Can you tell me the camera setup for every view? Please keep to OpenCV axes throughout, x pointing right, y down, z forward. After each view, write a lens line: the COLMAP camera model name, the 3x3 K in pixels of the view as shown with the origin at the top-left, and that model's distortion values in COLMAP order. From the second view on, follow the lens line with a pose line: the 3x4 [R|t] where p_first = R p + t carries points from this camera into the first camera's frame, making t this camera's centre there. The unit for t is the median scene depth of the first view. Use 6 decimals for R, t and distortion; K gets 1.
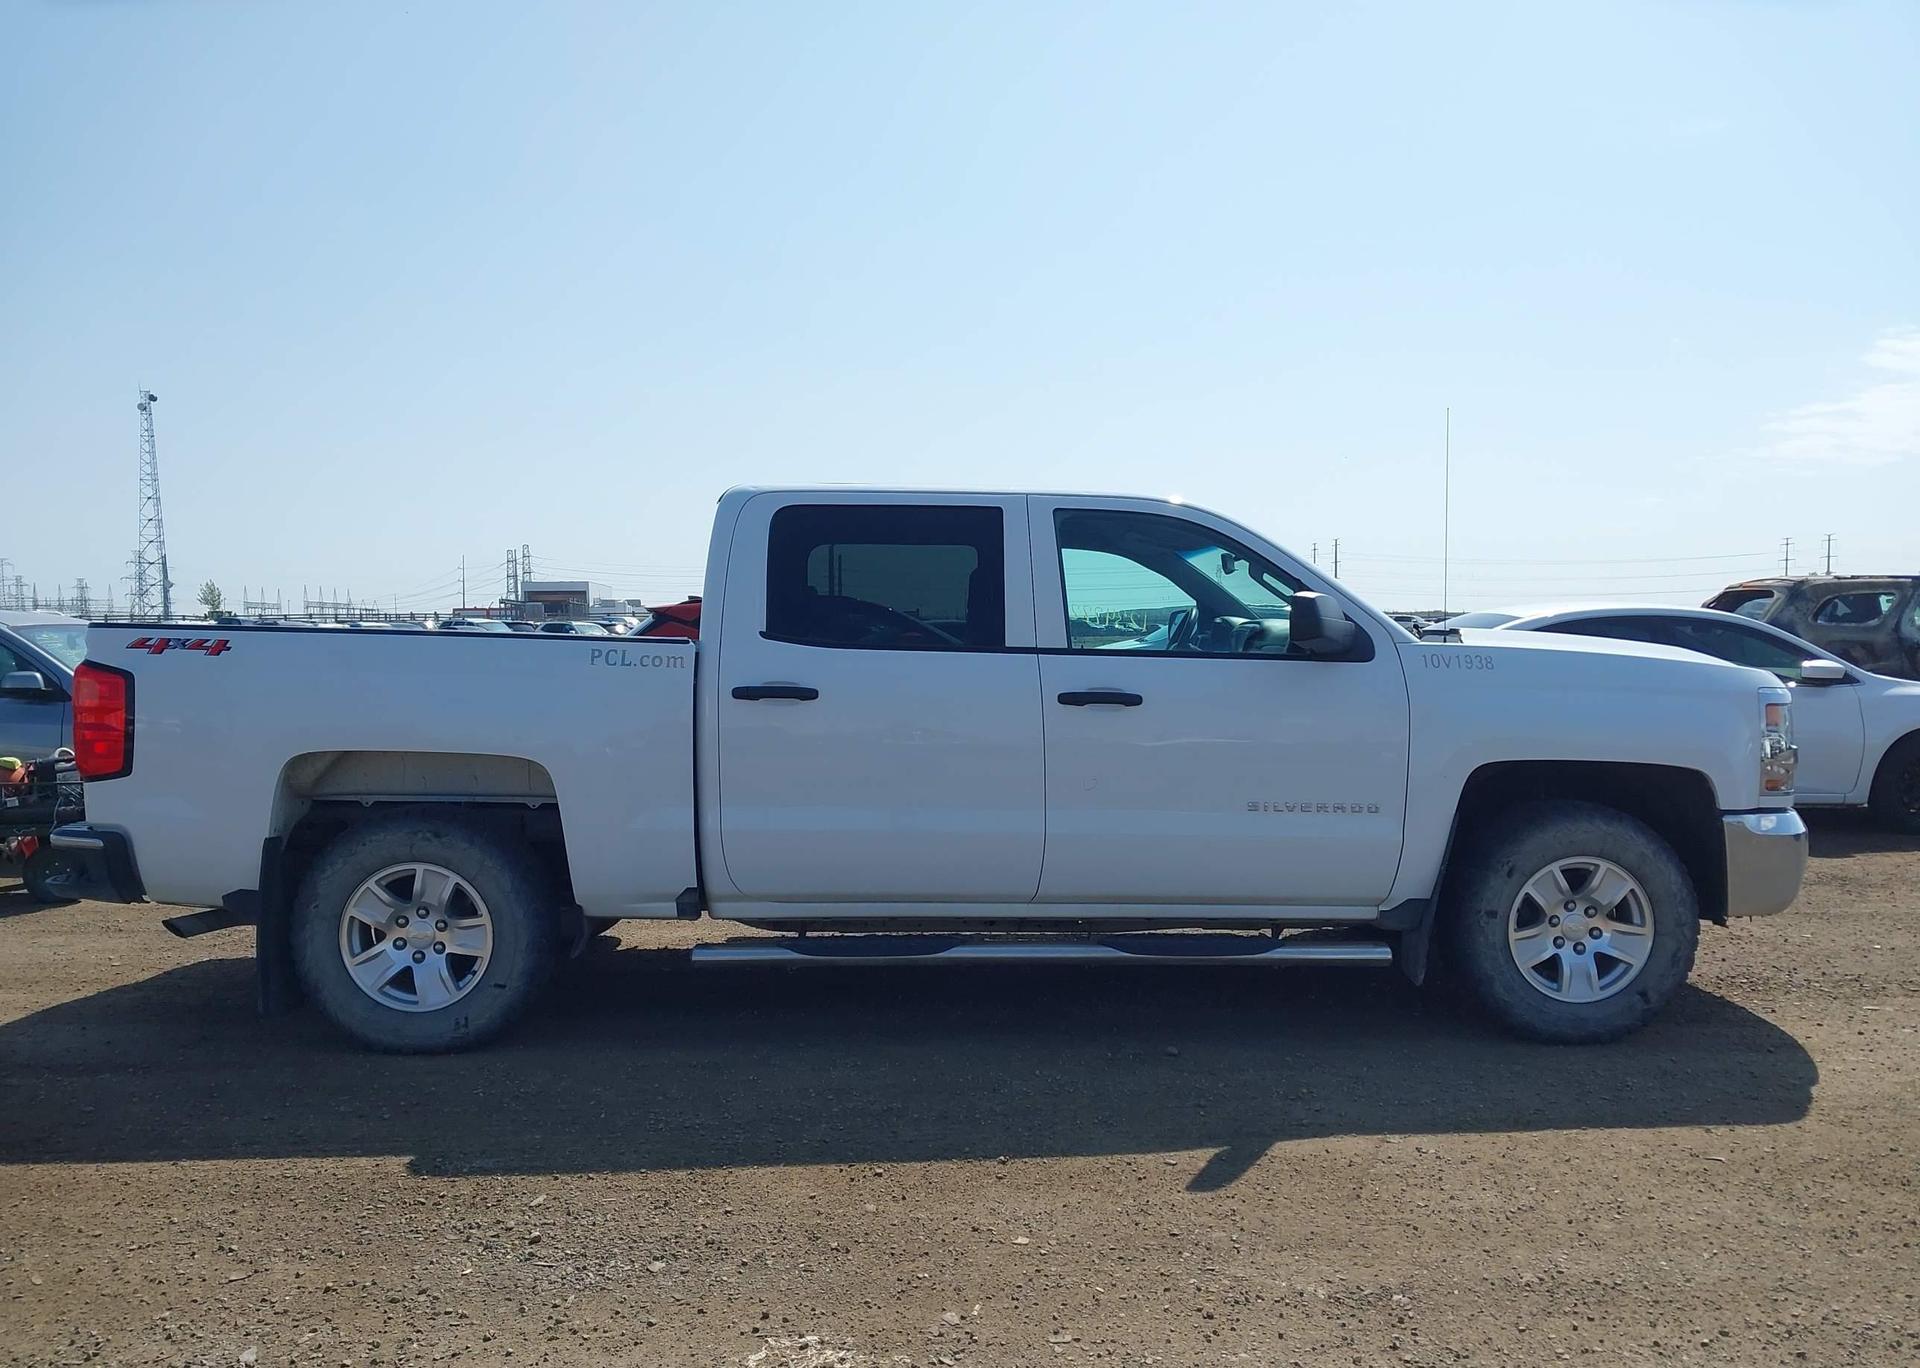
lens RADIAL K [[1466.8, 0, 960.0], [0, 1466.8, 684.0], [0, 0, 1]] dist [0.162820, -0.368052]
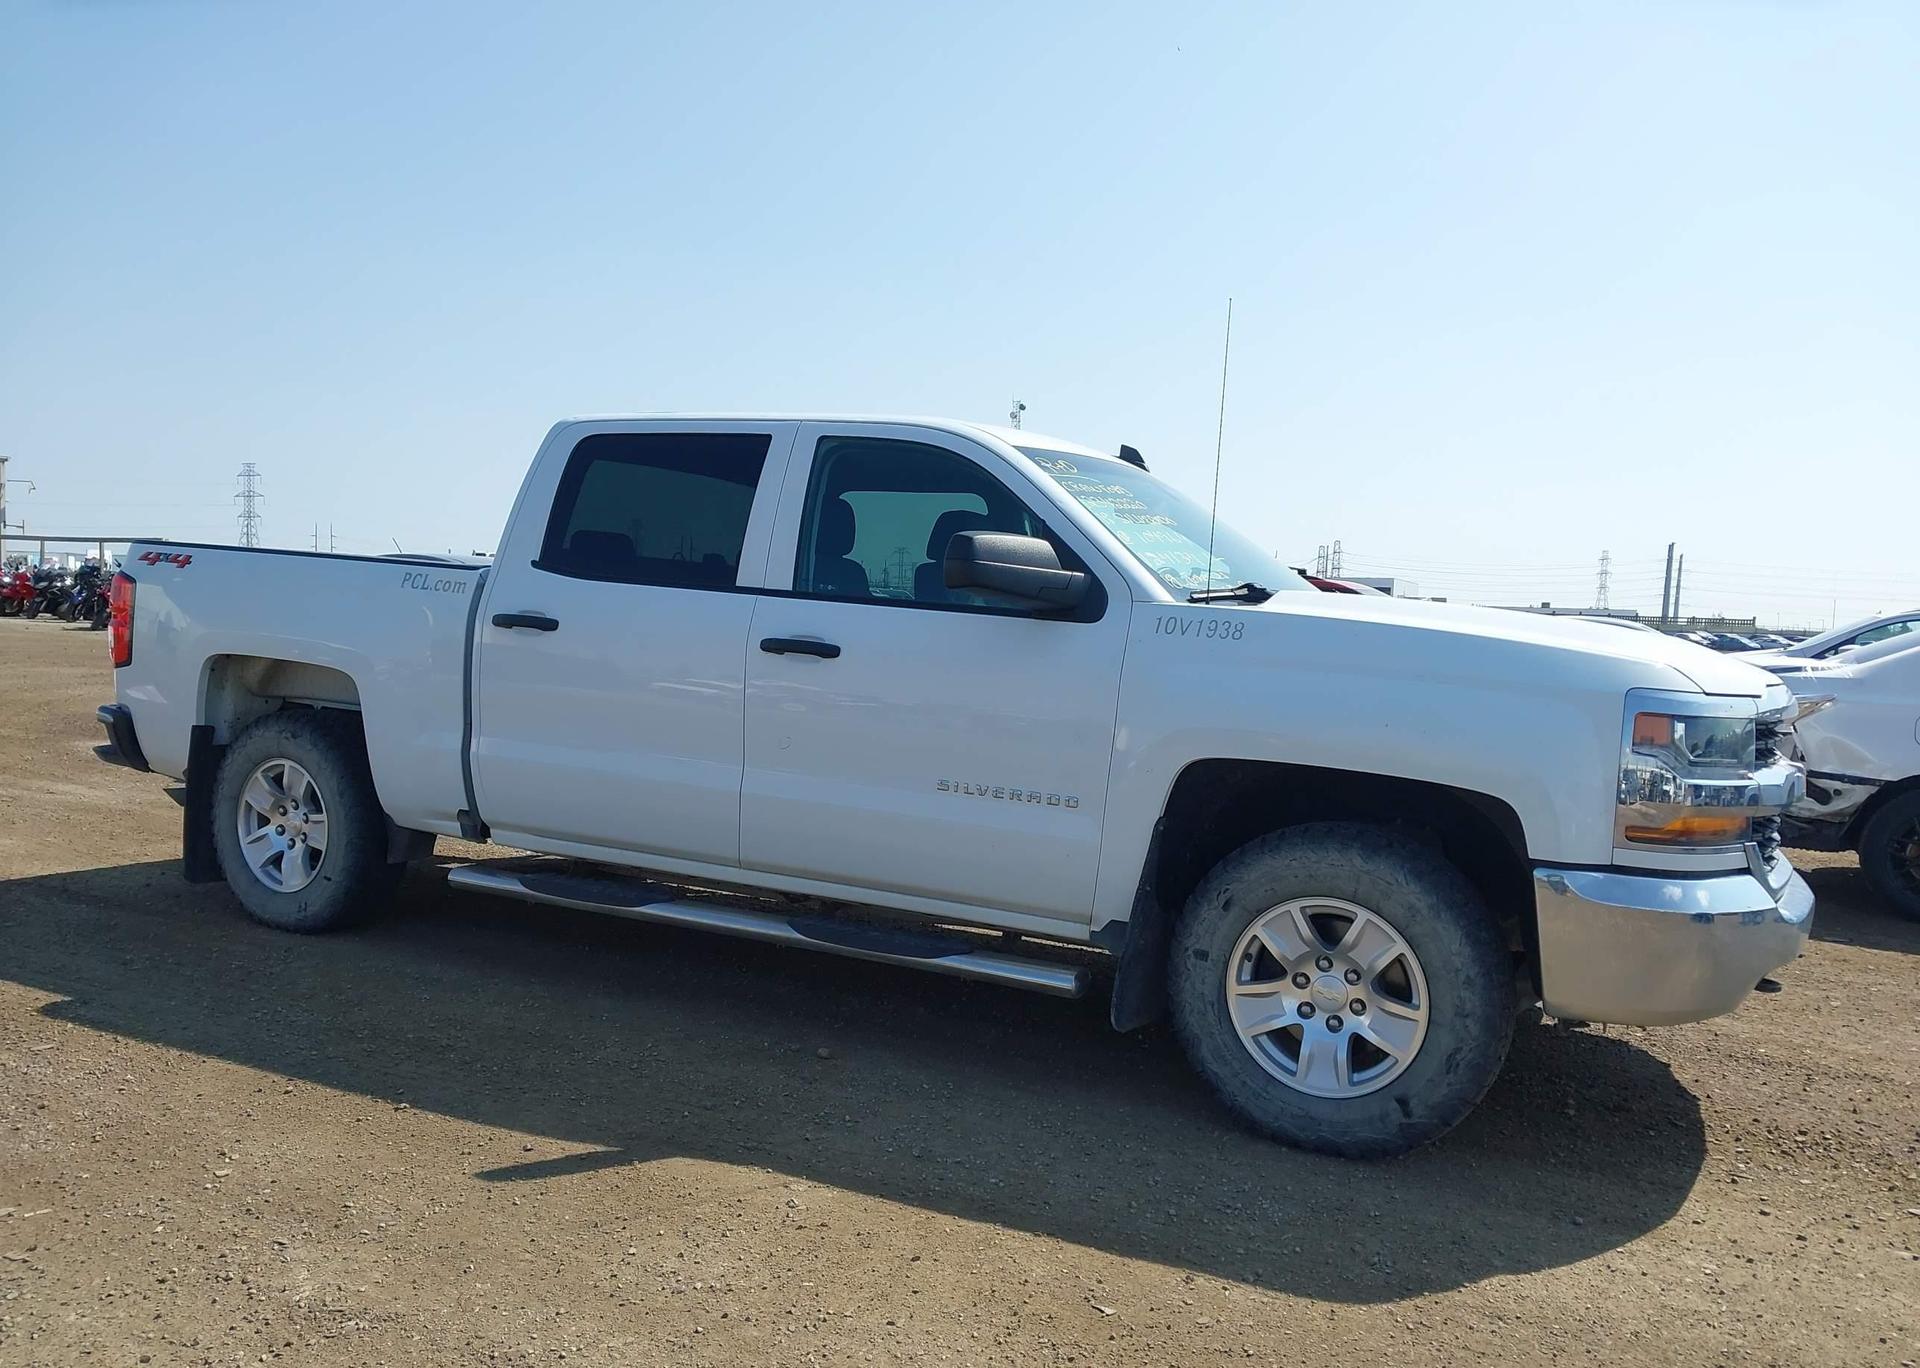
lens RADIAL K [[1466.8, 0, 960.0], [0, 1466.8, 684.0], [0, 0, 1]] dist [0.162820, -0.368052]
pose [[0.867367, 0.067765, -0.493033, 0.615644], [-0.065654, 0.997608, 0.021614, 0.006435], [0.493319, 0.013623, 0.869742, 0.273275]]
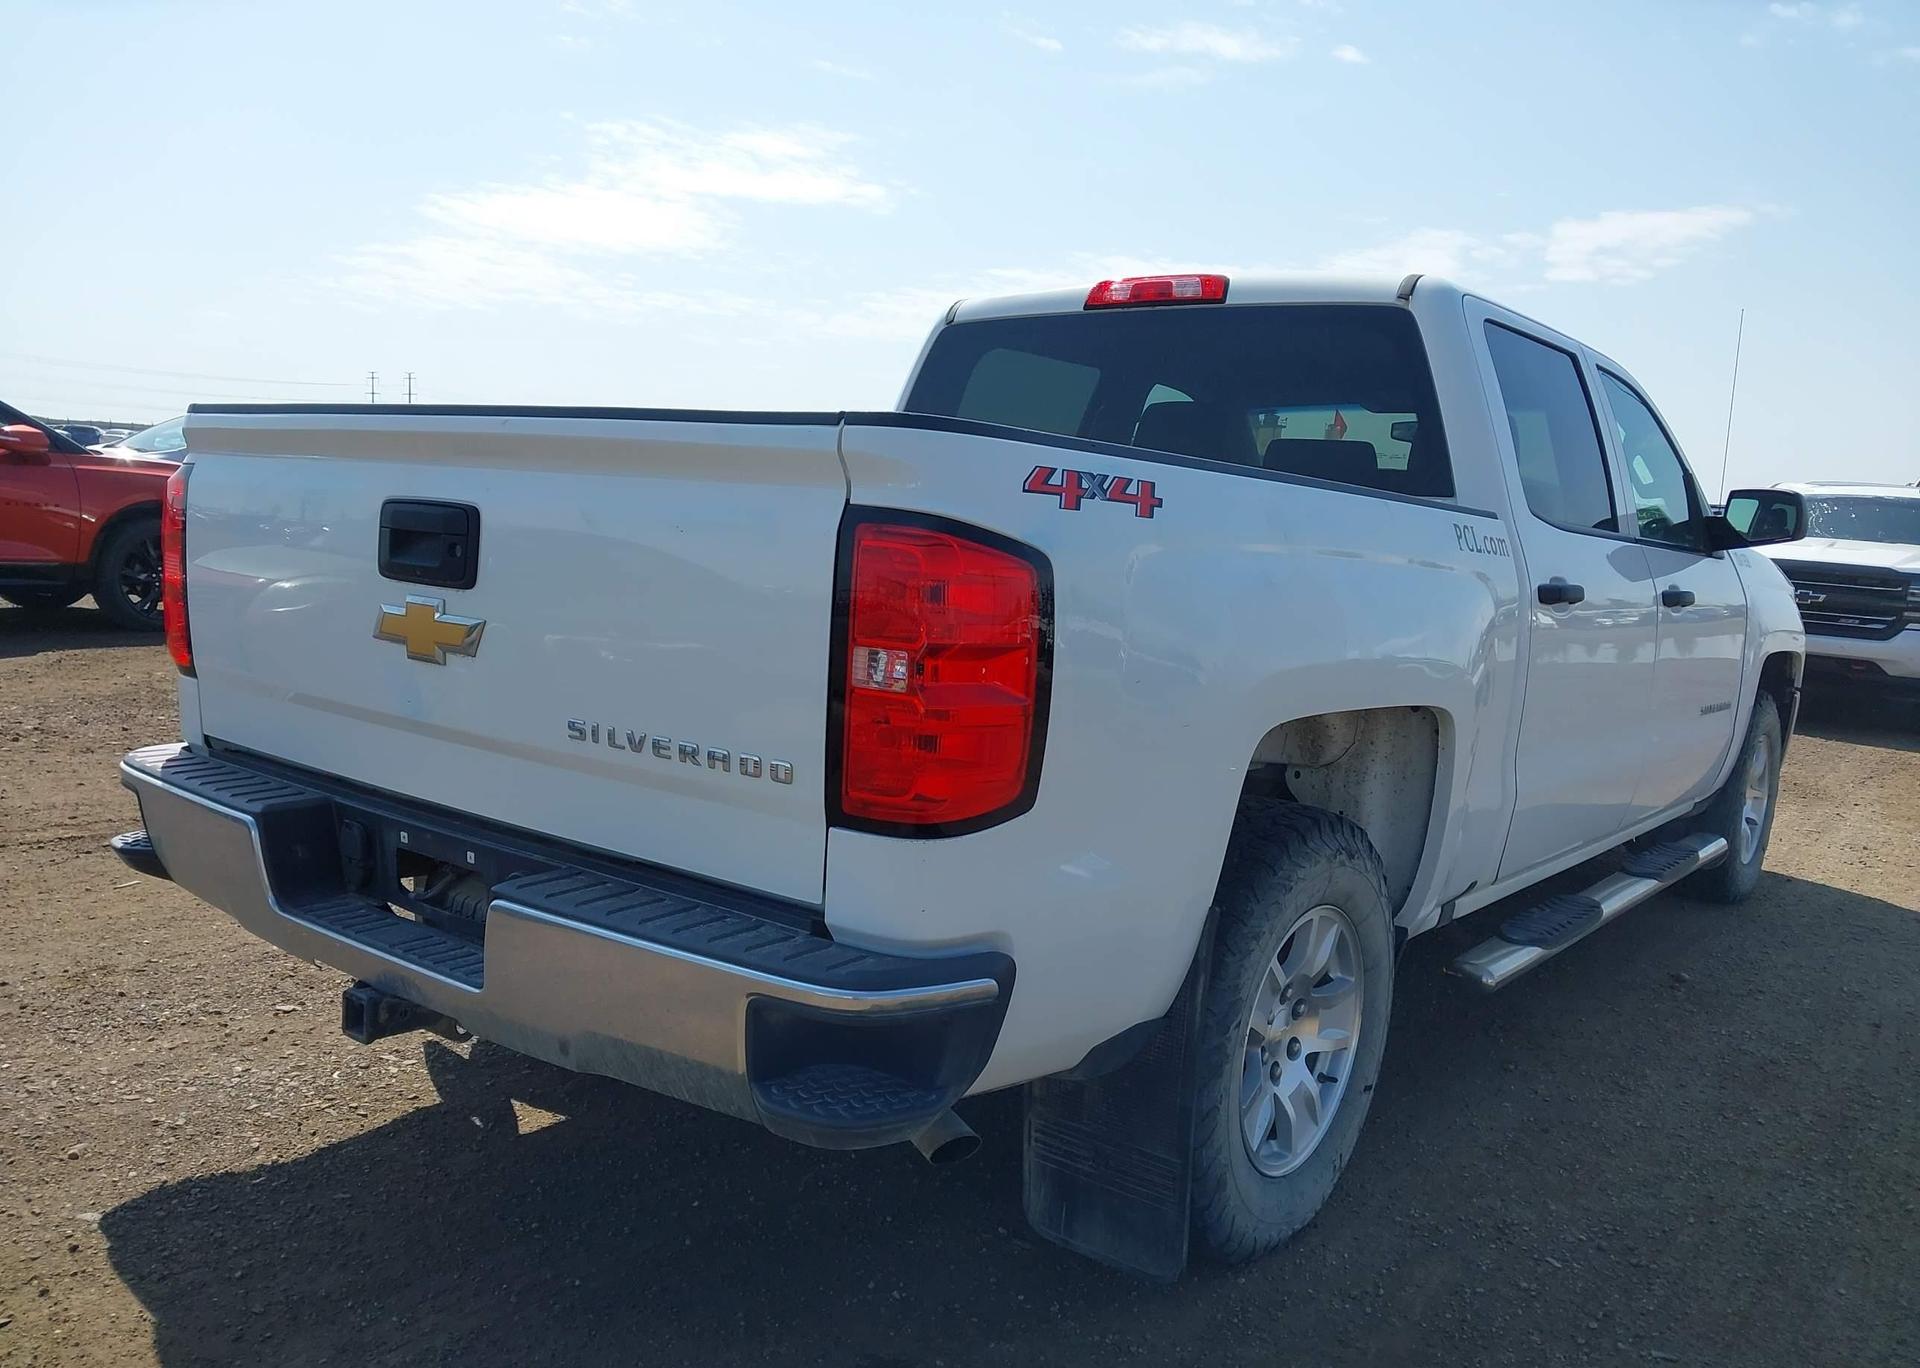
lens RADIAL K [[1530.7, 0, 926.8], [0, 1530.7, 691.1], [0, 0, 1]] dist [0.001627, 0.000427]
pose [[0.644860, -0.053754, 0.762408, -0.874647], [-0.034633, 0.994444, 0.099407, -0.010703], [-0.763516, -0.090508, 0.639416, 0.748813]]
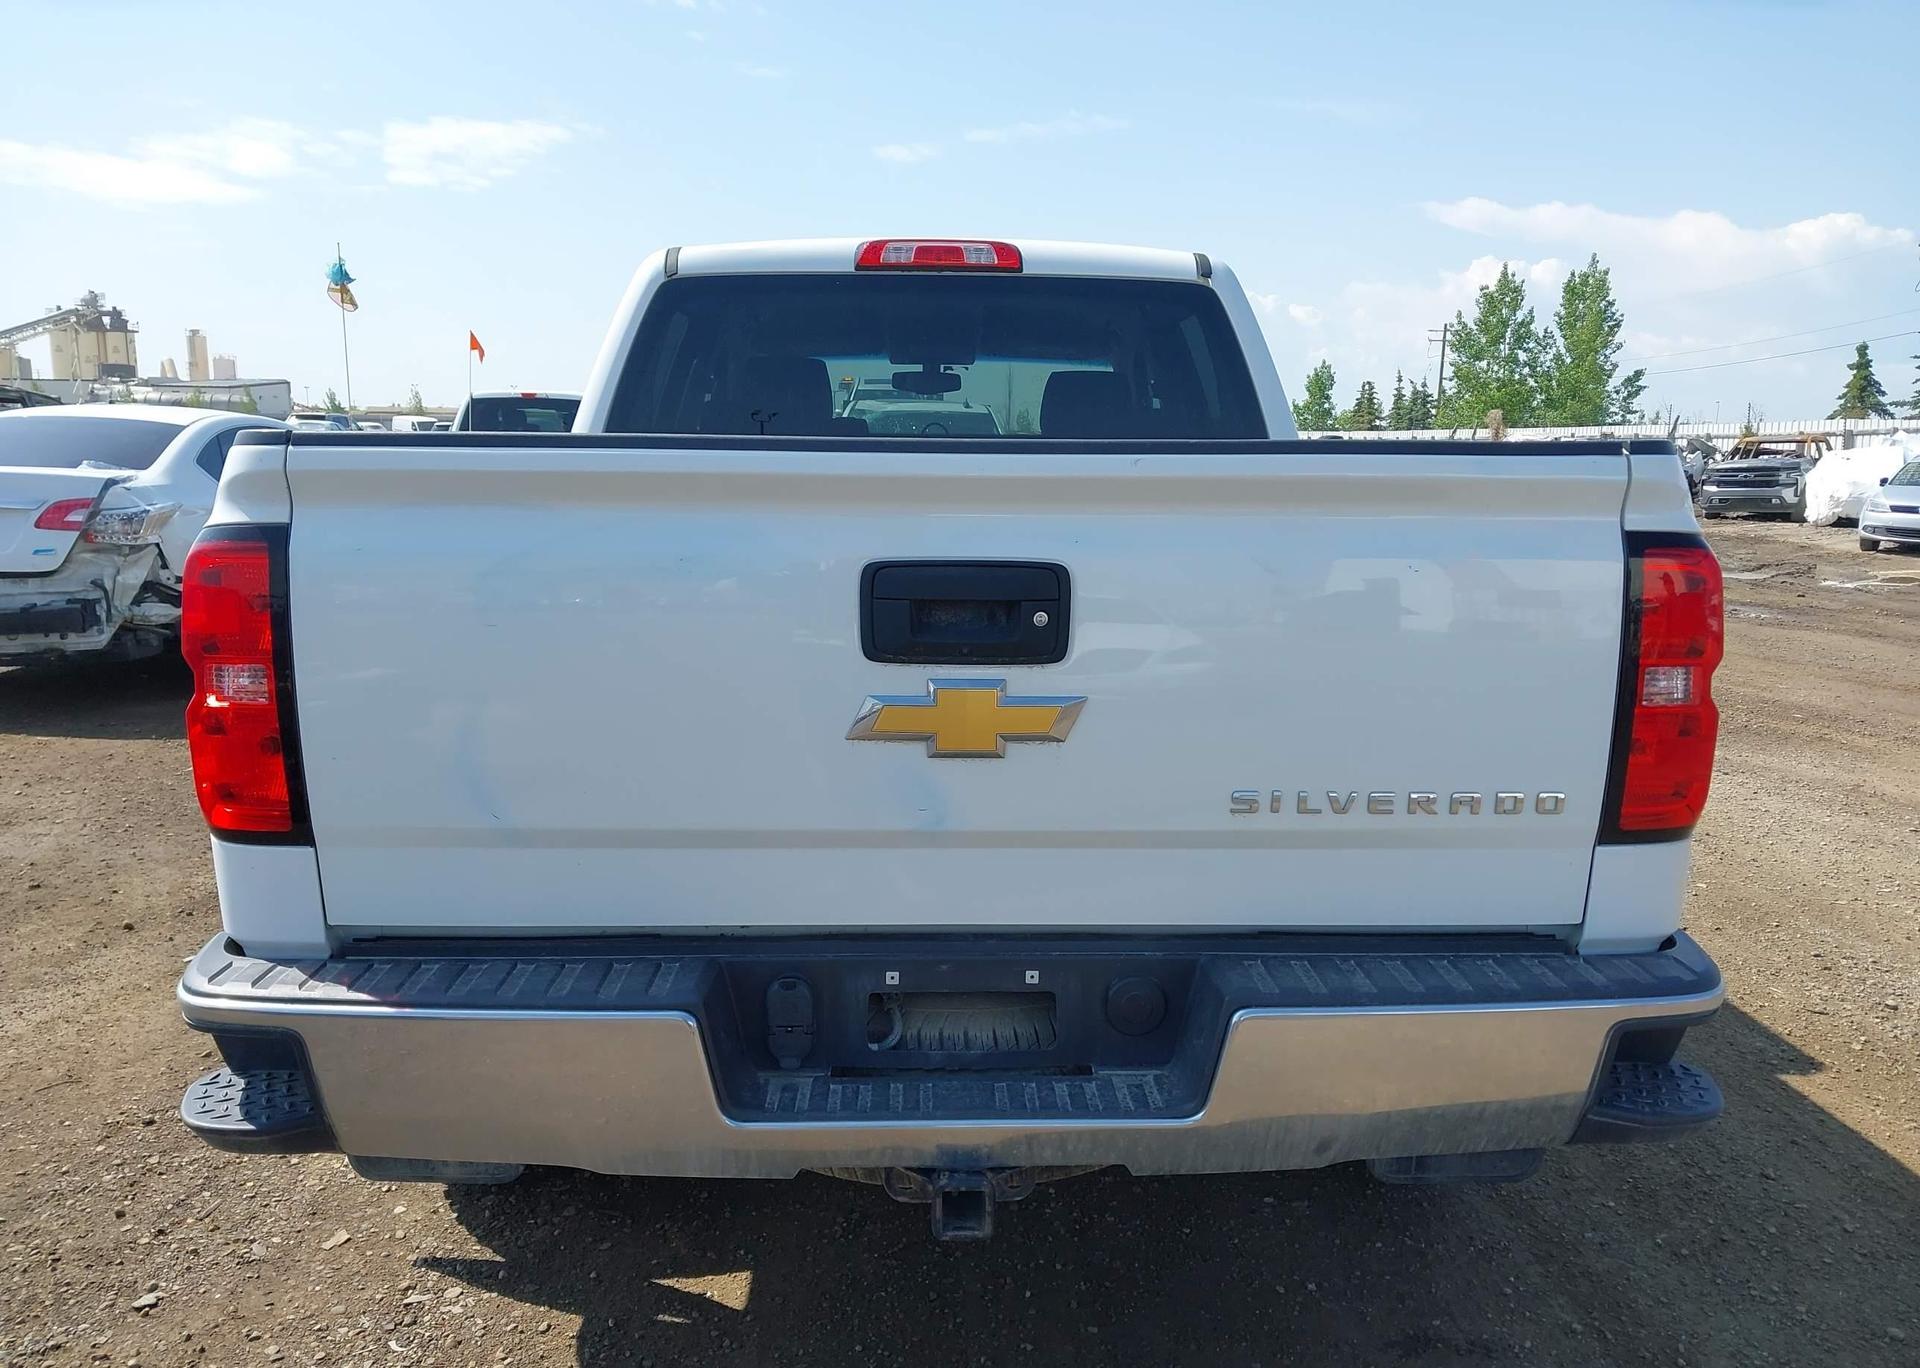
lens RADIAL K [[1513.9, 0, 957.4], [0, 1513.9, 719.4], [0, 0, 1]] dist [0.064486, -0.080150]
pose [[-0.008983, -0.170104, 0.985385, -0.983959], [0.021705, 0.985160, 0.170263, -0.041436], [-0.999724, 0.022918, -0.005157, 1.186629]]
